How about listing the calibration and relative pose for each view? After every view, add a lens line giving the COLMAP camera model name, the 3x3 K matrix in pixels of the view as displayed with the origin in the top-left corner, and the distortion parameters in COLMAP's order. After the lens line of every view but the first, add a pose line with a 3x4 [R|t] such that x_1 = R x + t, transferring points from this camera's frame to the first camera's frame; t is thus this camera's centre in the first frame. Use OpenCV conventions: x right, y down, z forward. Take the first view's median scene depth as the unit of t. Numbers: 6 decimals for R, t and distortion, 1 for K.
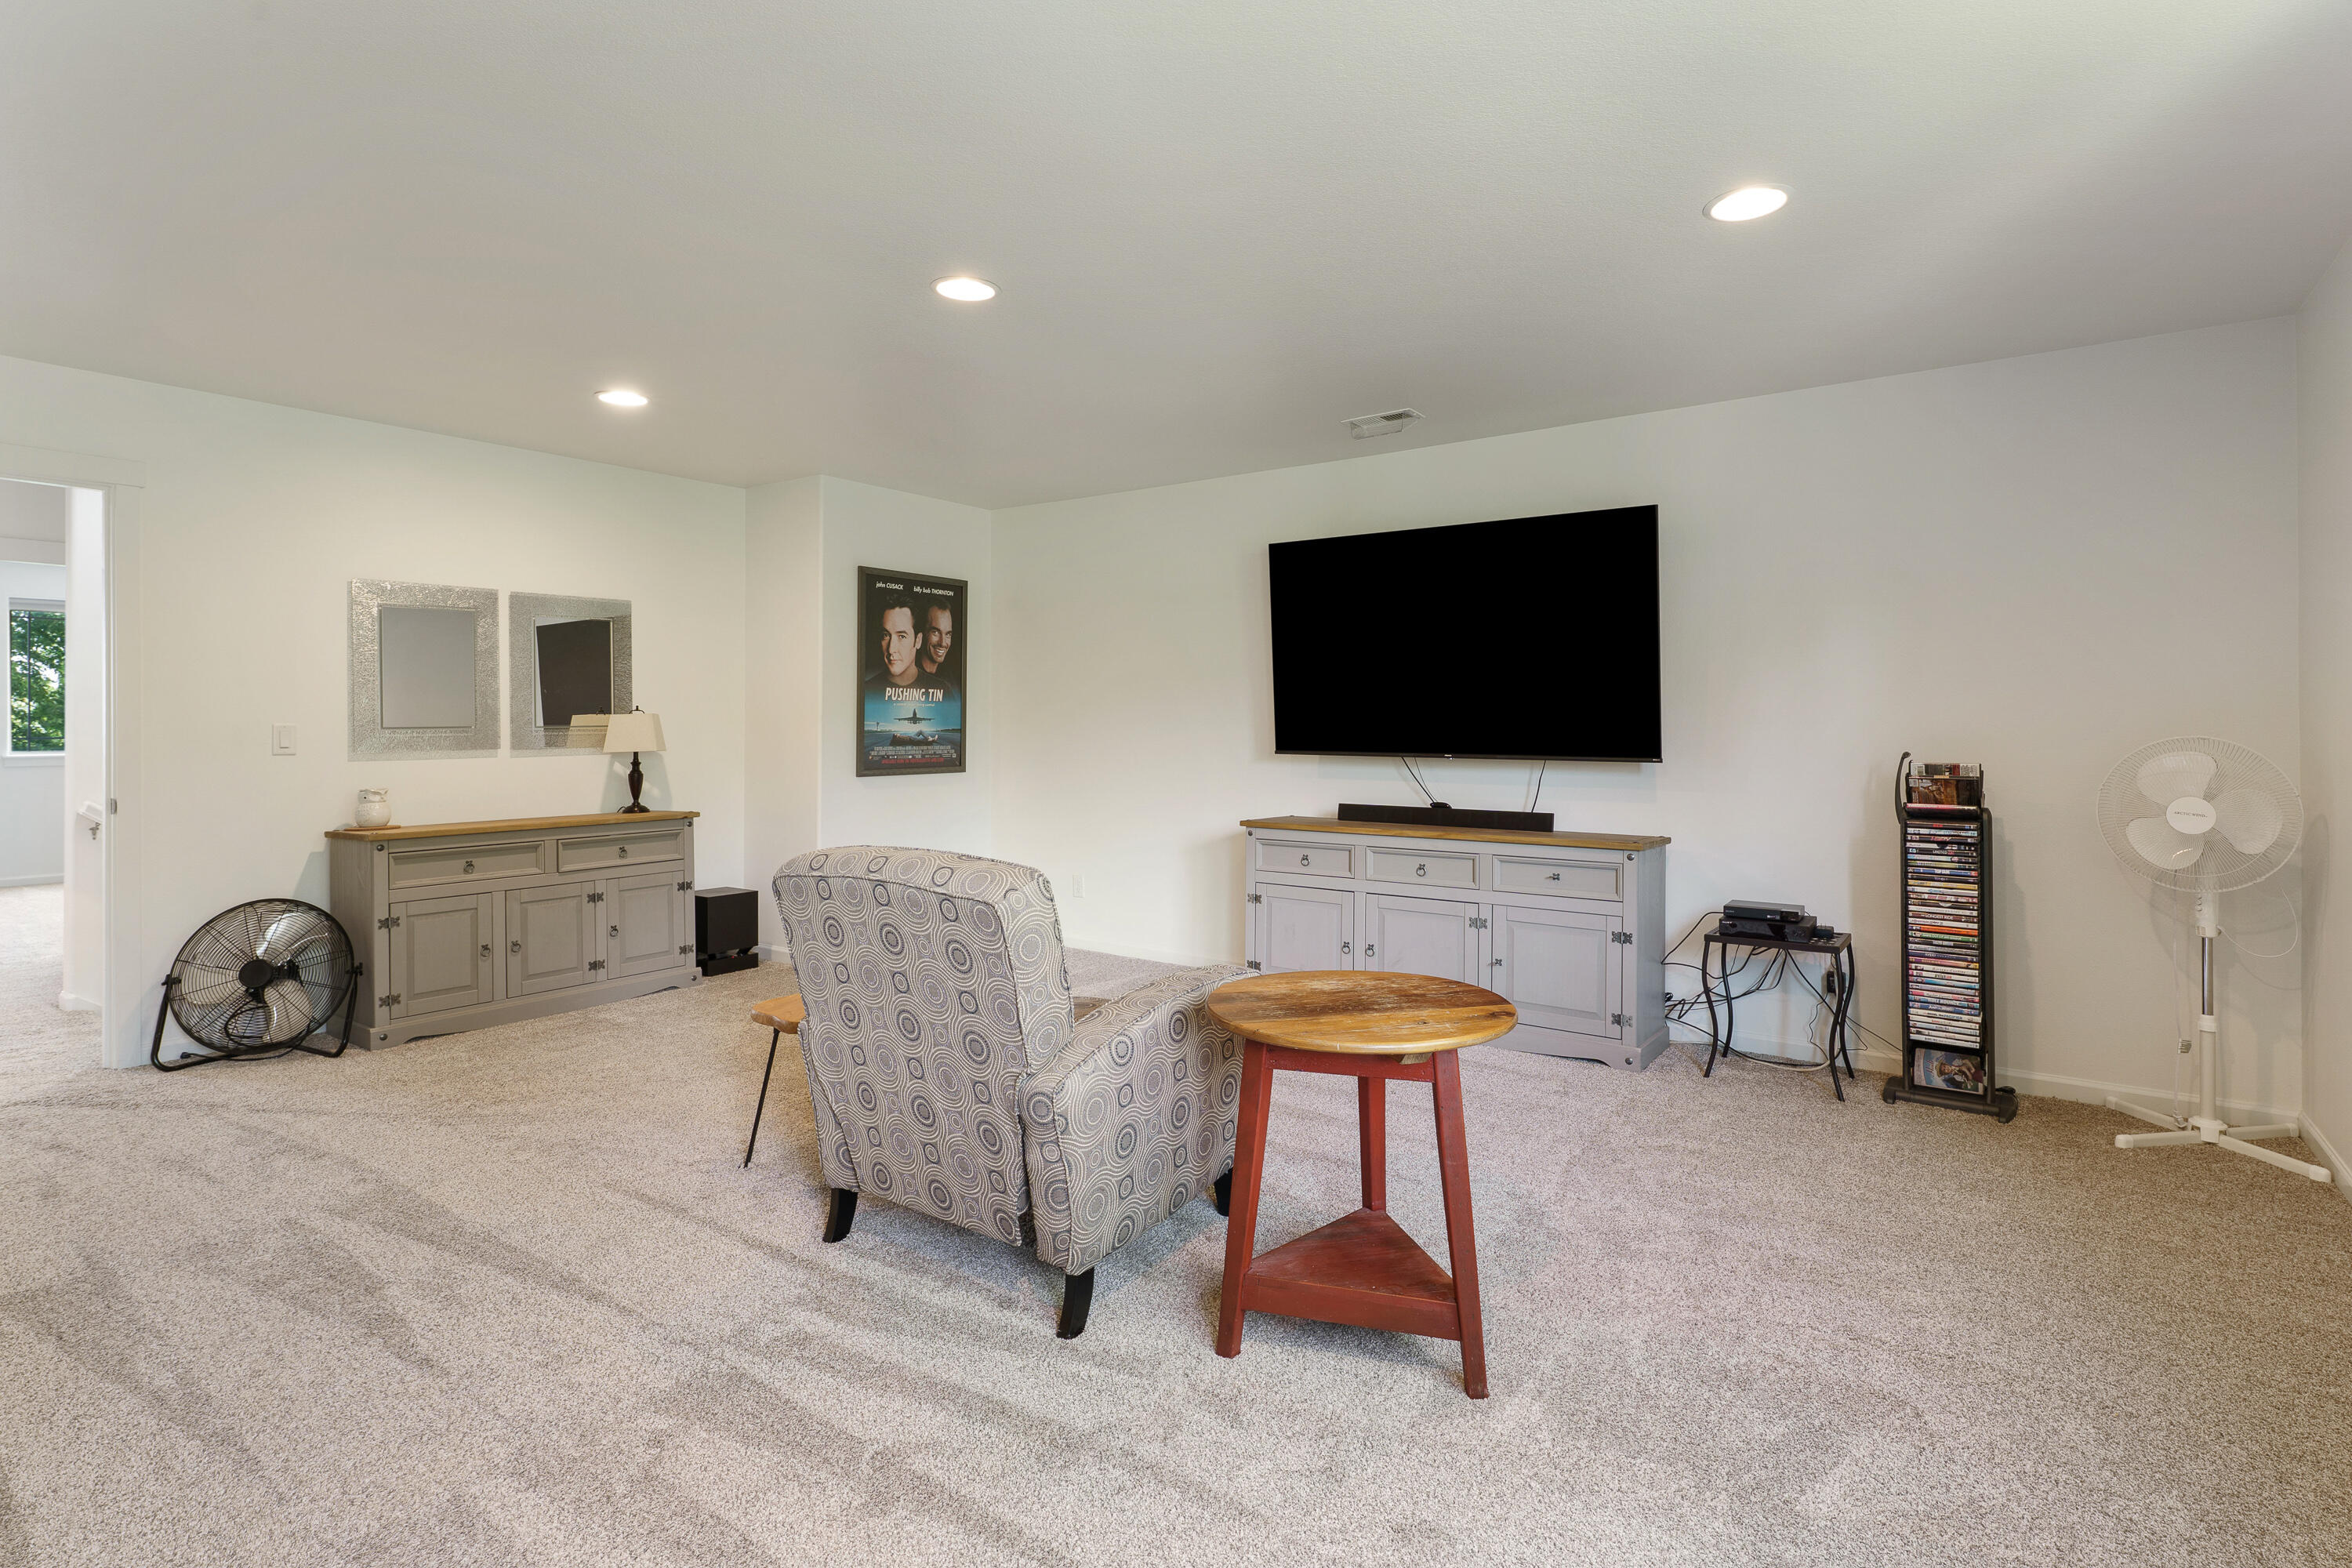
lens RADIAL K [[1113.2, 0, 1176.5], [0, 1113.2, 725.1], [0, 0, 1]] dist [0.000019, -0.000039]
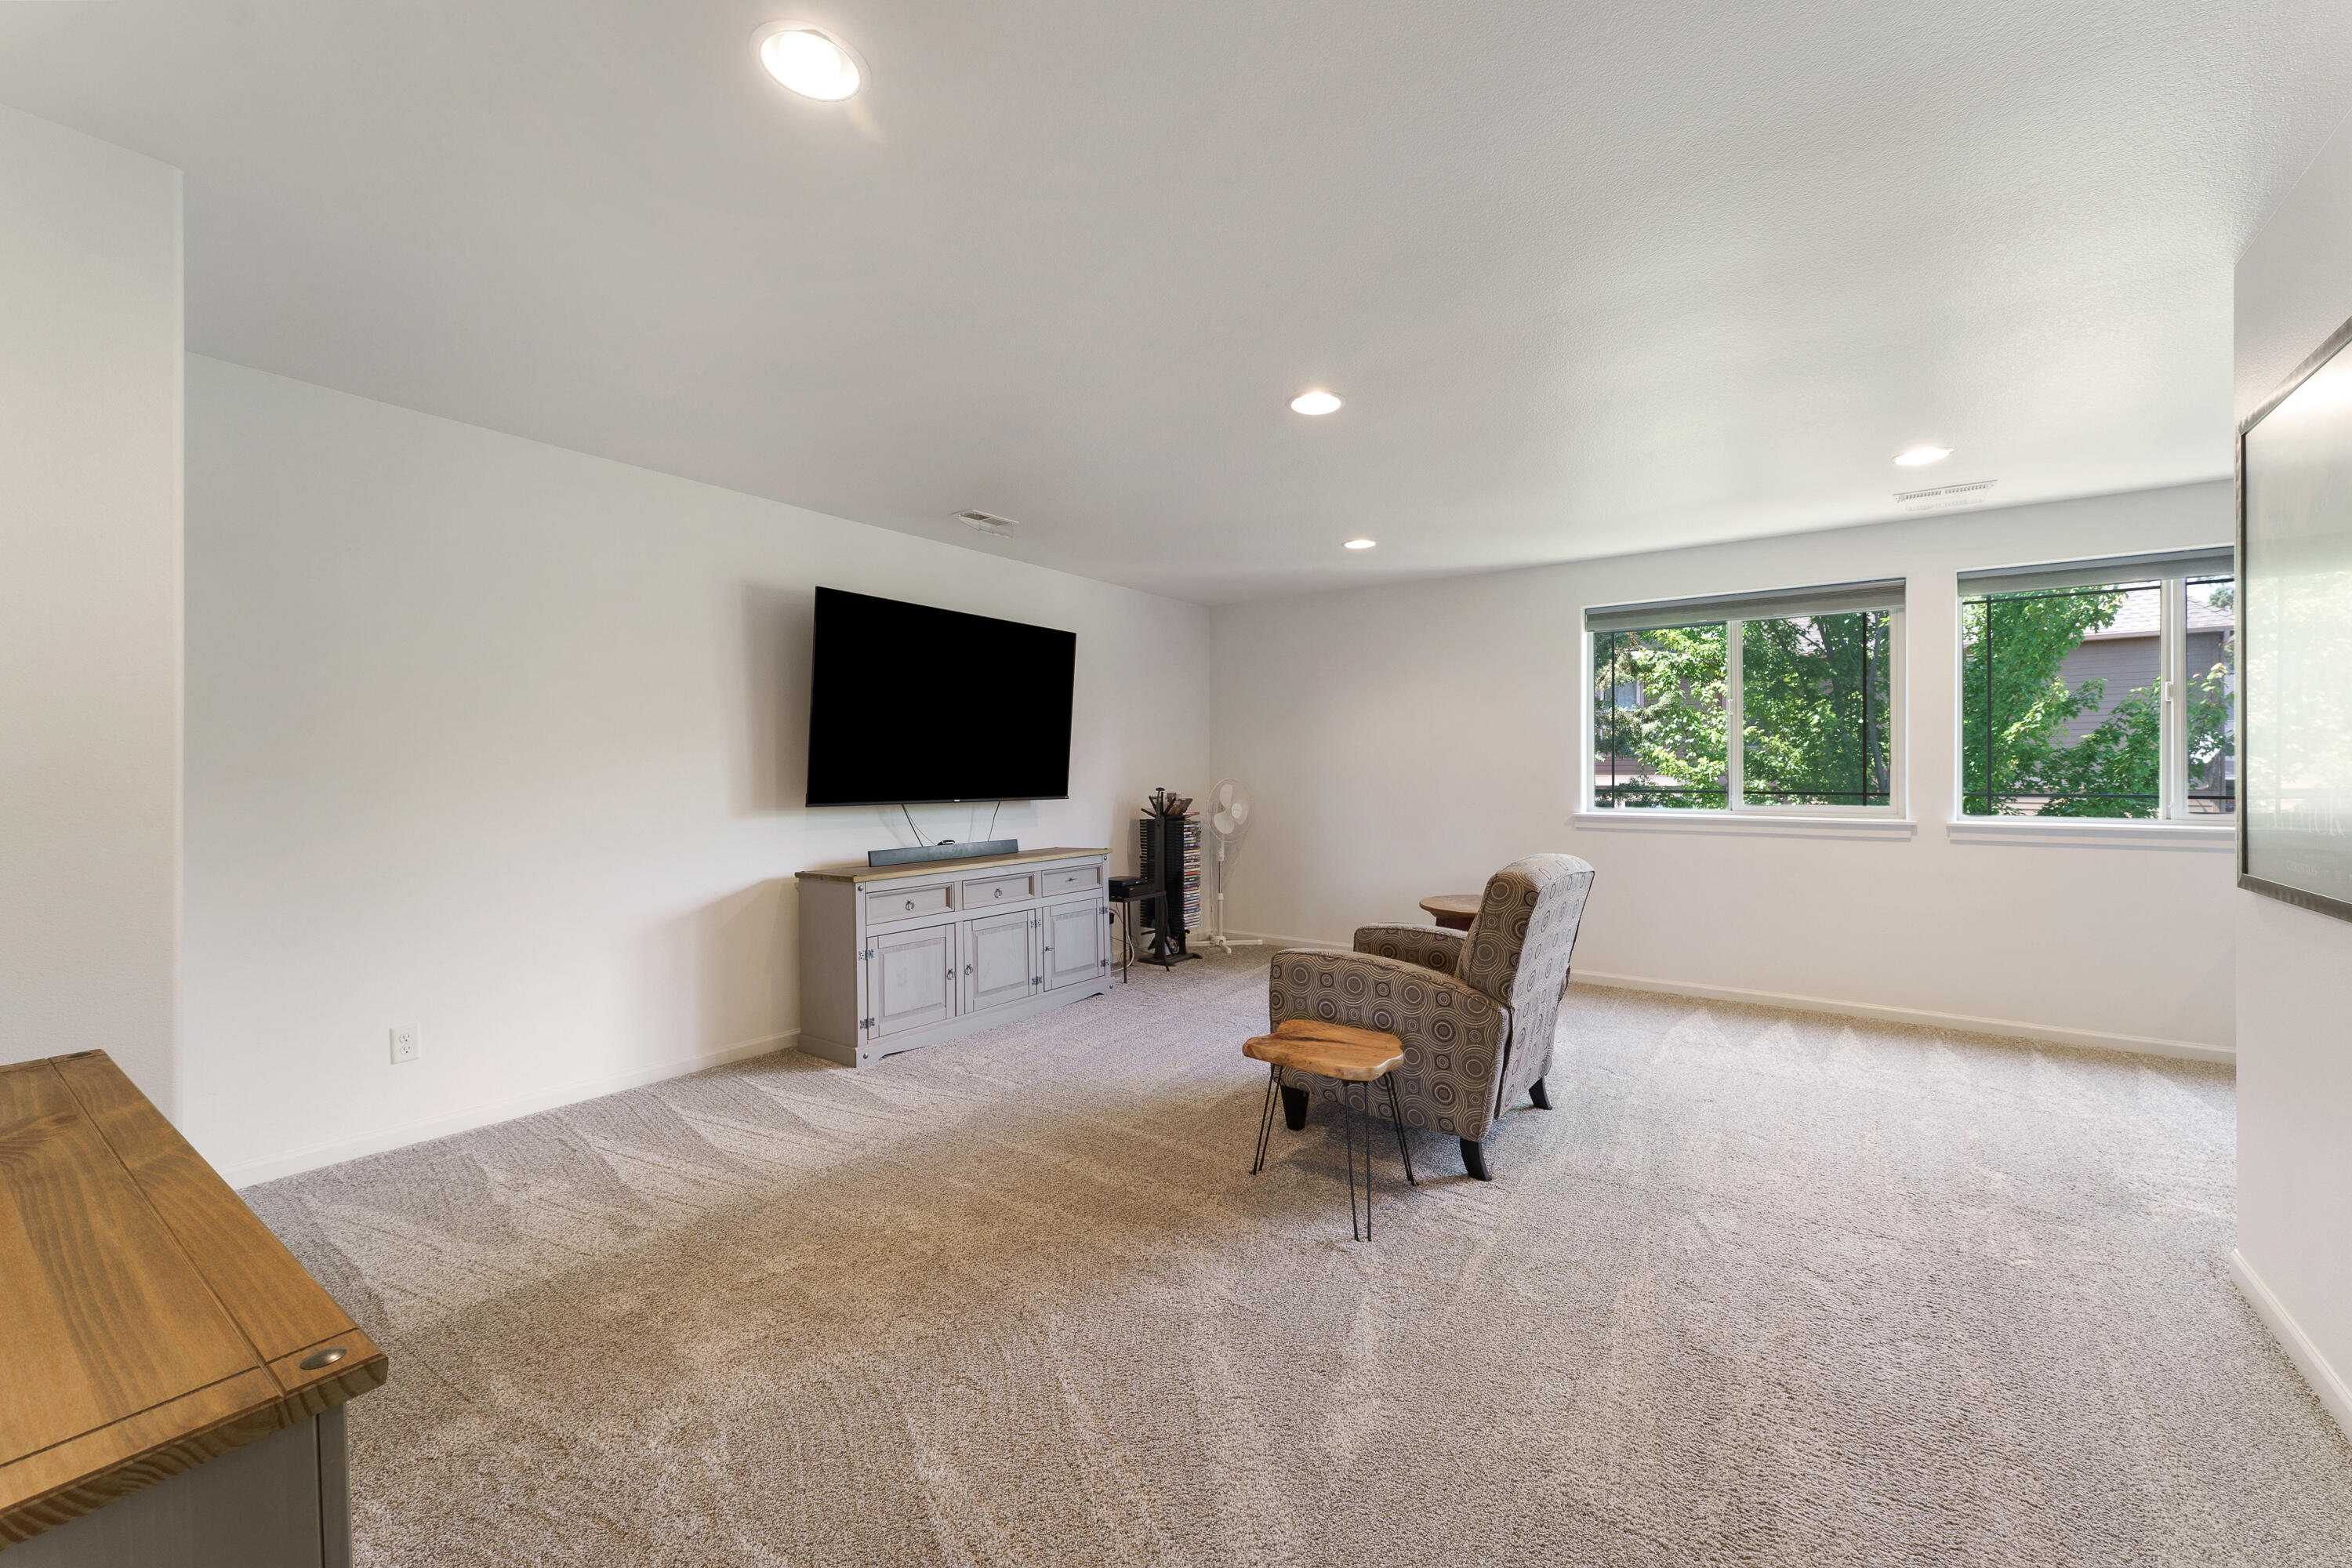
lens RADIAL K [[943.4, 0, 1182.7], [0, 943.4, 775.1], [0, 0, 1]] dist [0.000458, -0.000001]
pose [[-0.005013, -0.002625, 0.999984, -0.835808], [0.004241, 0.999988, 0.002647, -0.002042], [-0.999978, 0.004255, -0.005002, 0.808154]]
